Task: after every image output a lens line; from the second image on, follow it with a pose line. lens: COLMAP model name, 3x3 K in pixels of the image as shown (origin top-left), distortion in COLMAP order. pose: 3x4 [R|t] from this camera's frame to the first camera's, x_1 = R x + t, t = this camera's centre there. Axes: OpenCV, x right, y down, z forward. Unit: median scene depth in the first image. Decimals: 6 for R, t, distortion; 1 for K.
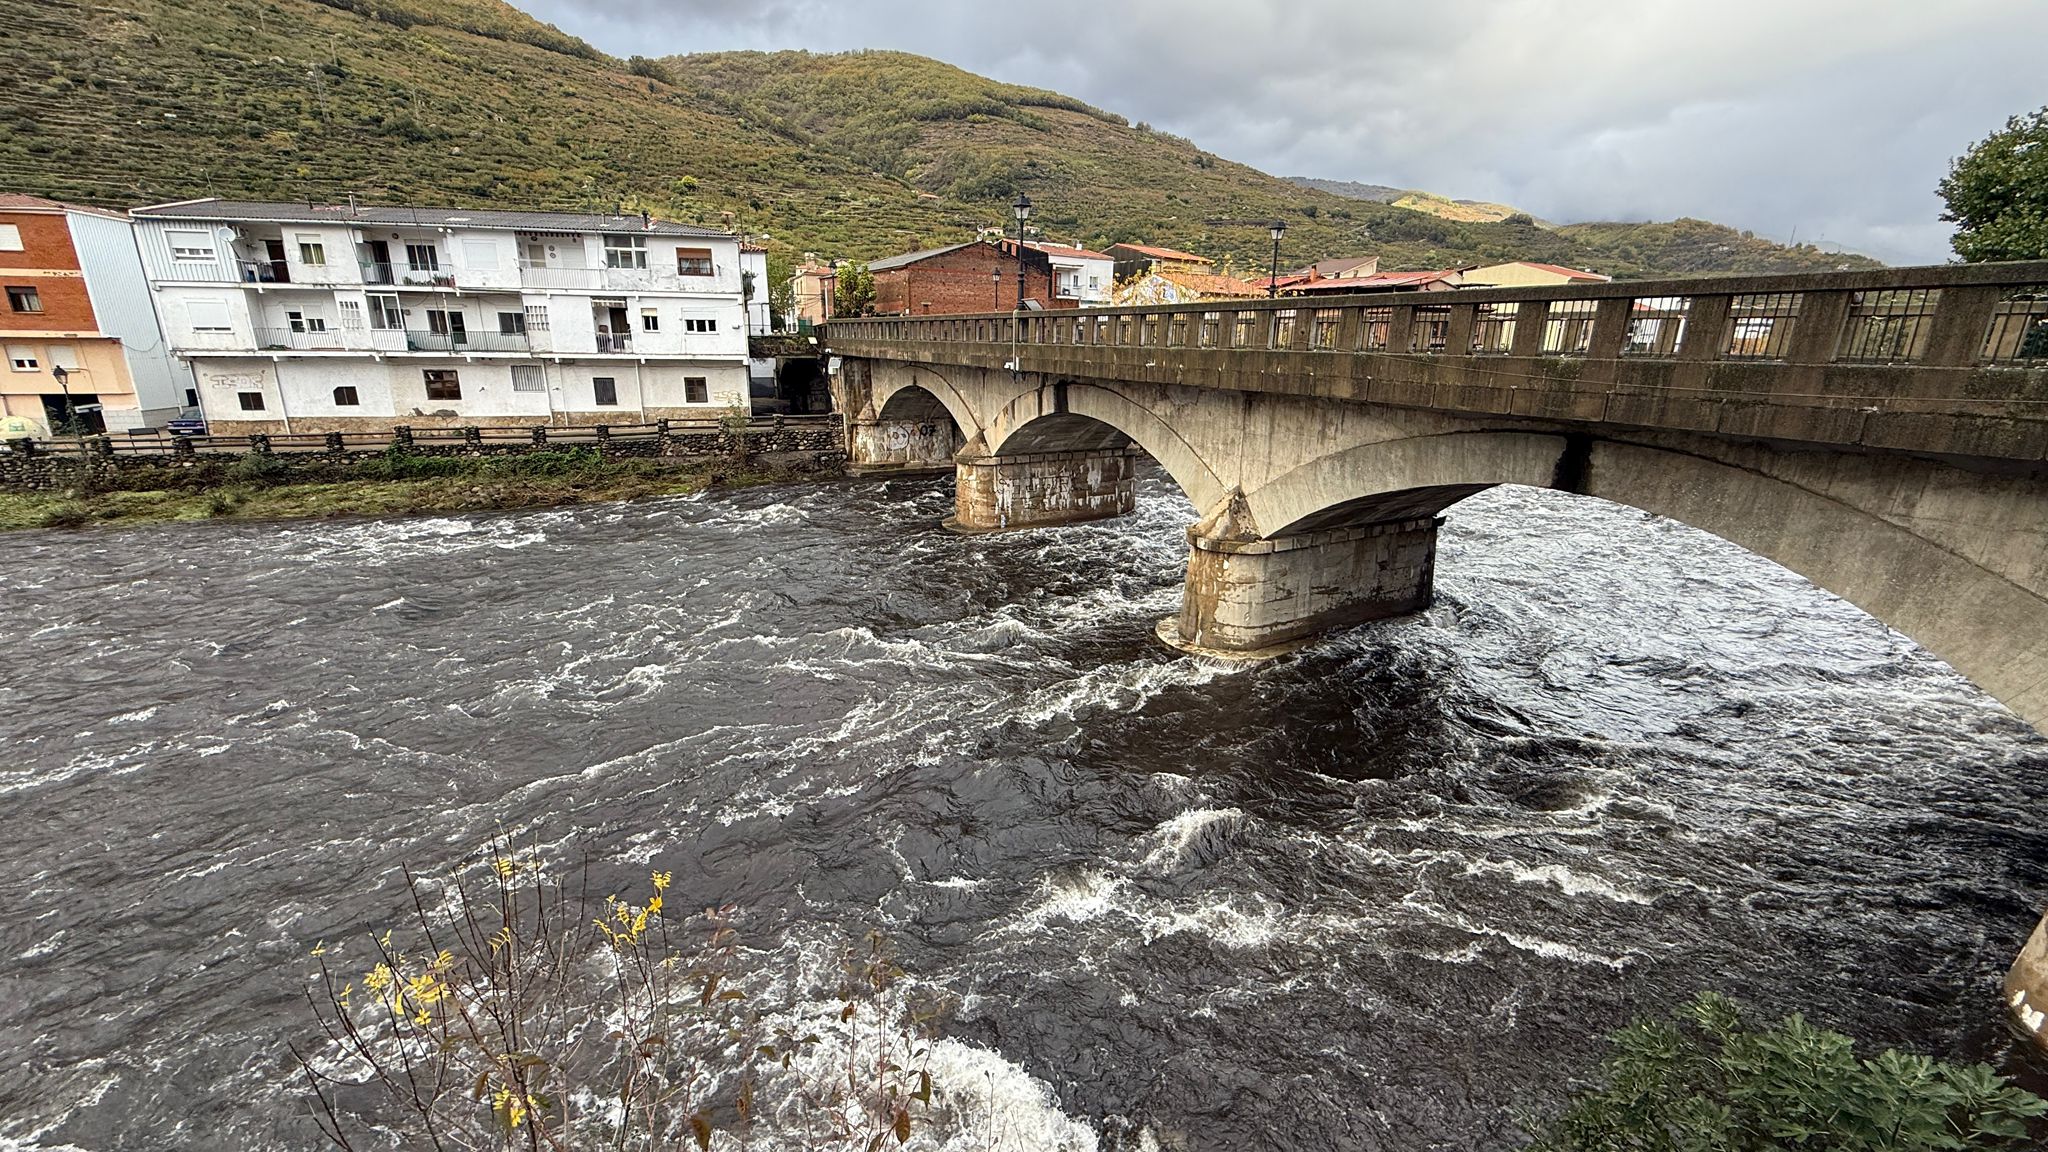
lens RADIAL K [[807.9, 0, 1020.4], [0, 807.9, 568.8], [0, 0, 1]] dist [-0.002107, 0.000209]
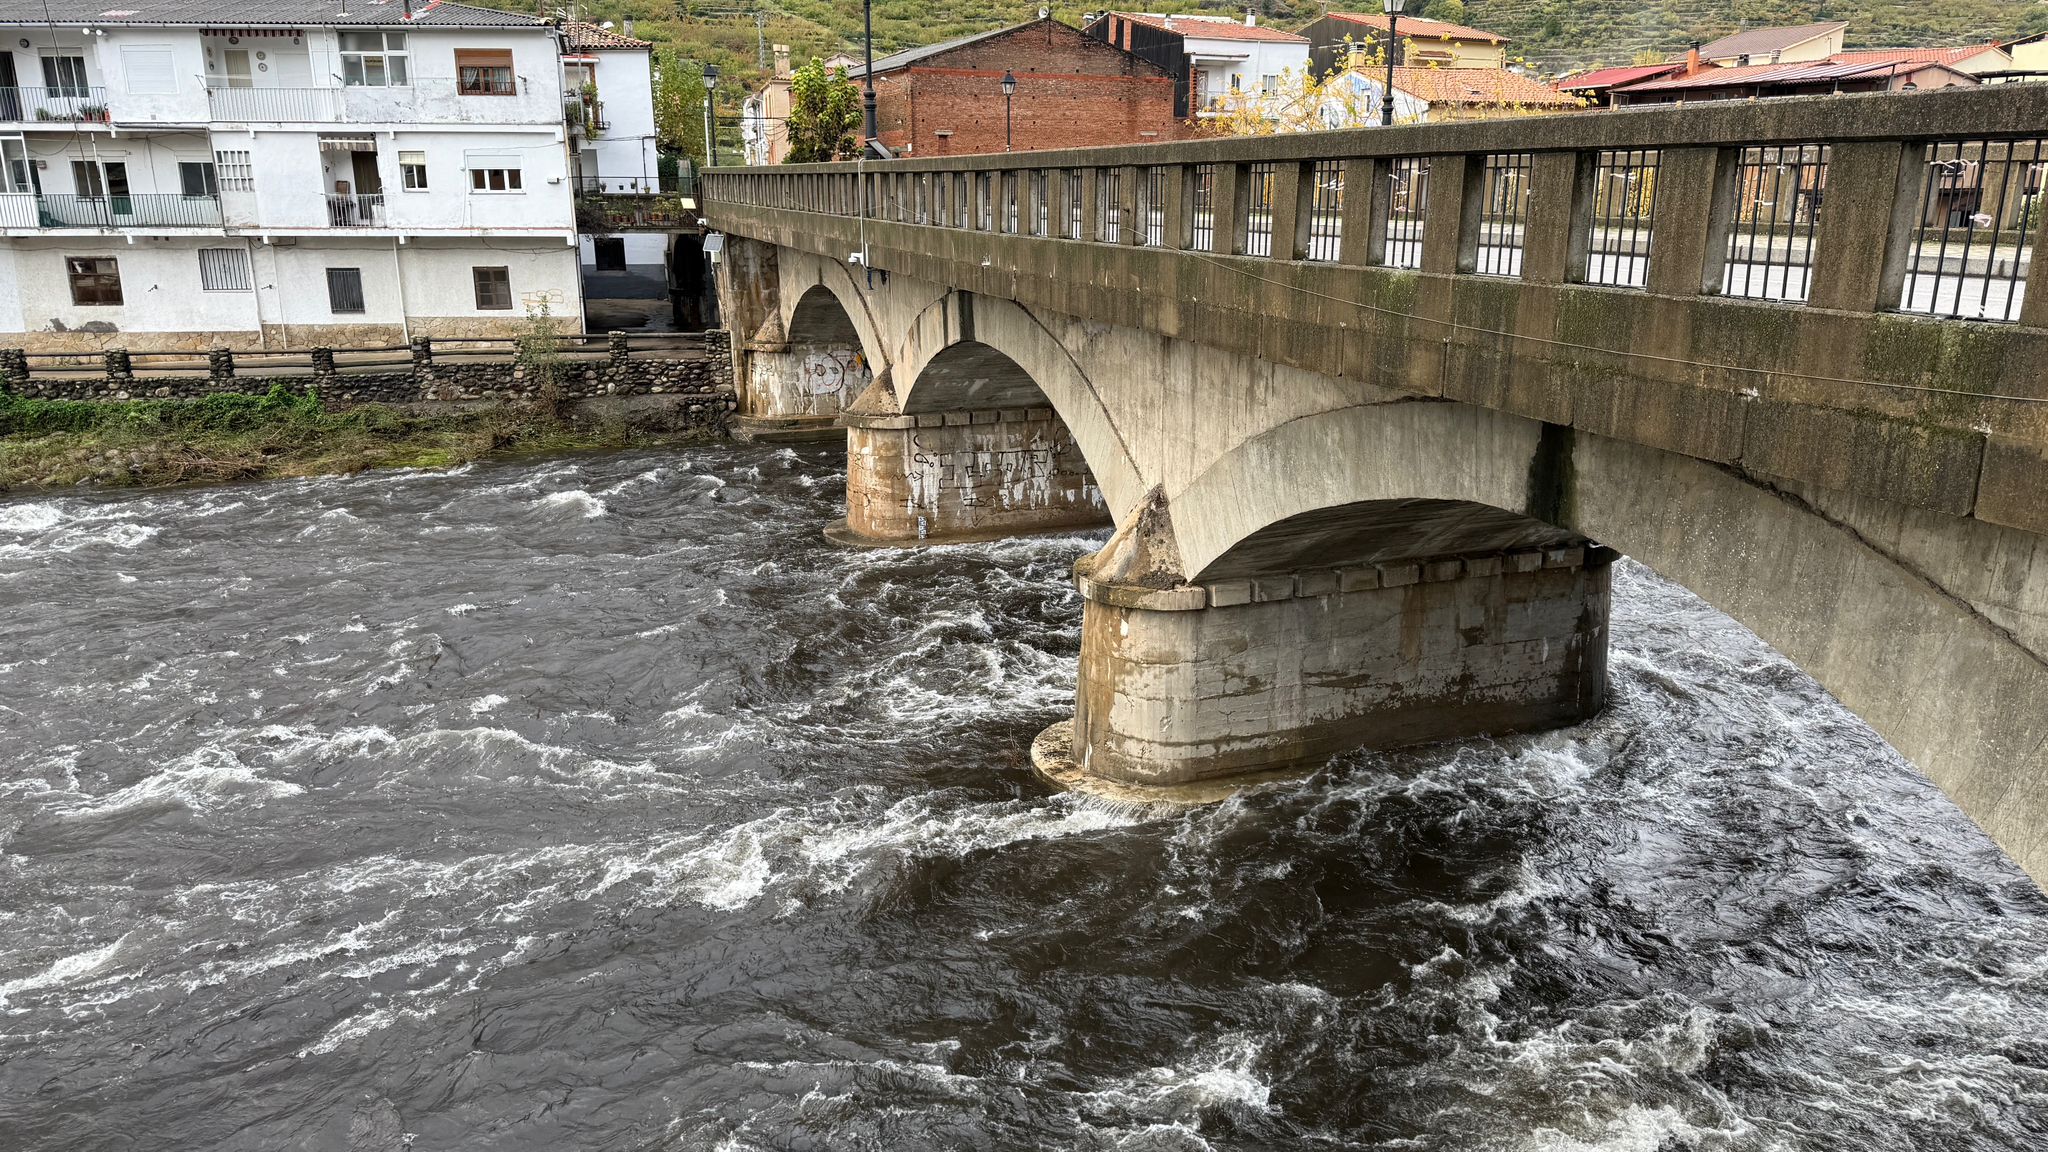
lens RADIAL K [[1427.2, 0, 1030.2], [0, 1427.2, 590.0], [0, 0, 1]] dist [0.050946, -0.072894]
pose [[0.989792, 0.028025, -0.139739, 0.161897], [-0.028217, 0.999602, 0.000614, -0.014624], [0.139701, 0.003336, 0.990188, 0.016284]]
